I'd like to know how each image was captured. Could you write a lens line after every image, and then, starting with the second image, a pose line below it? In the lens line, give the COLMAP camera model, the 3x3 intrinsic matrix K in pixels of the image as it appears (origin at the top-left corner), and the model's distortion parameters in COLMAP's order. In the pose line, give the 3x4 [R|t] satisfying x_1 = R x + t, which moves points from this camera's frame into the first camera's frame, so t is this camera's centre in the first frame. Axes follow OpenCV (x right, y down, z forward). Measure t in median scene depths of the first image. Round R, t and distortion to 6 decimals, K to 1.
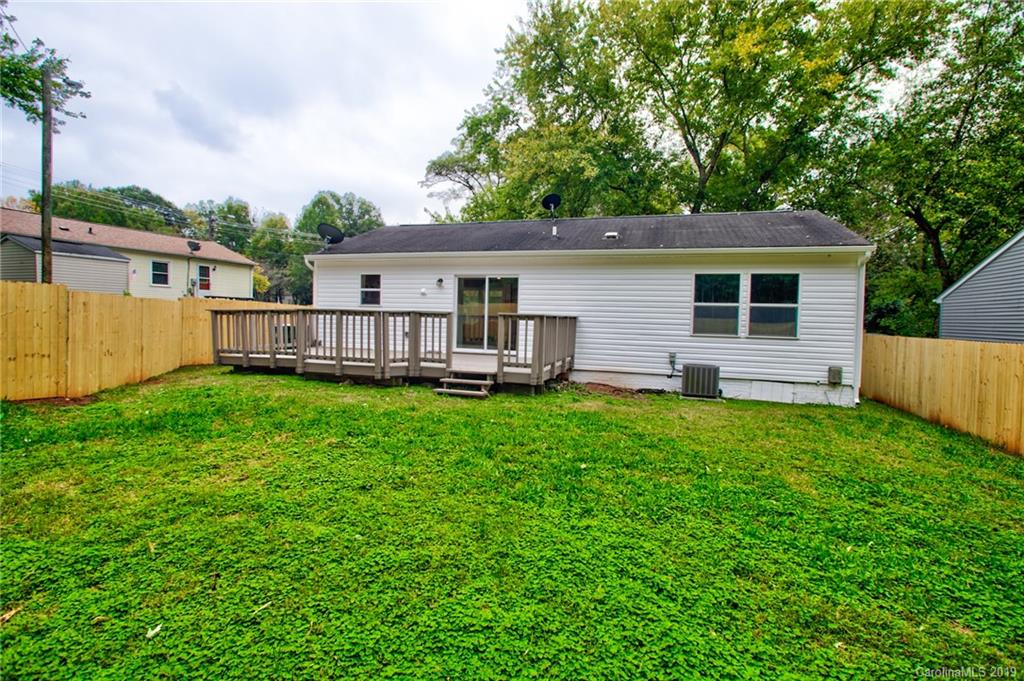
lens RADIAL K [[511.1, 0, 538.1], [0, 511.1, 337.5], [0, 0, 1]] dist [0.001972, 0.000697]
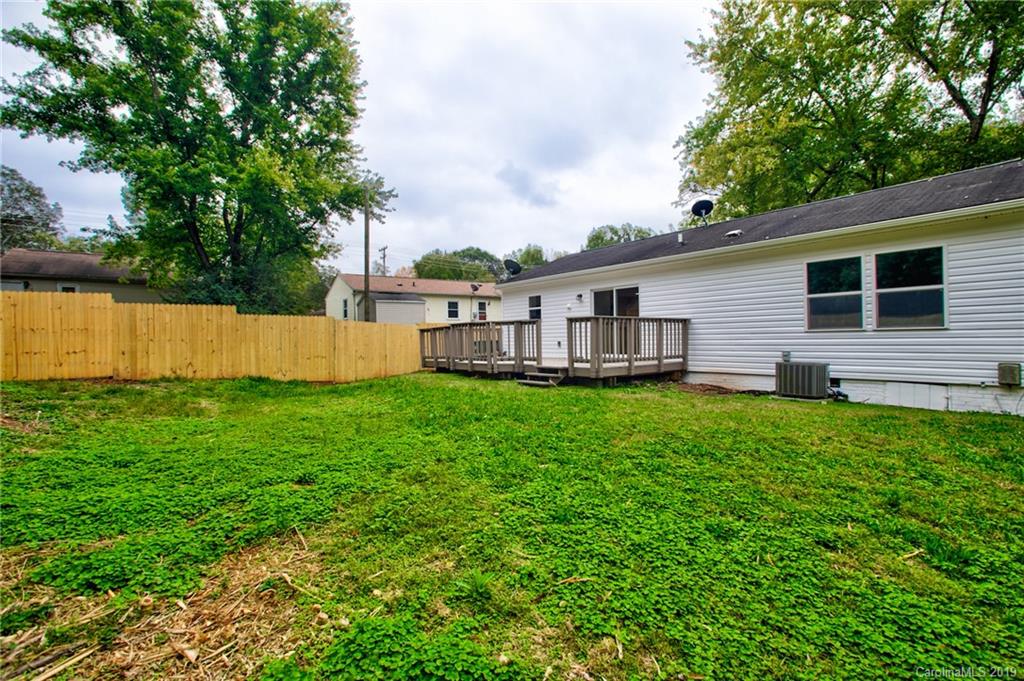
lens RADIAL K [[505.1, 0, 492.0], [0, 505.1, 339.9], [0, 0, 1]] dist [-0.002151, -0.000212]
pose [[0.802868, -0.036759, -0.595022, 0.360988], [0.012349, 0.998909, -0.045047, 0.041266], [0.596028, 0.028818, 0.802446, -0.036704]]
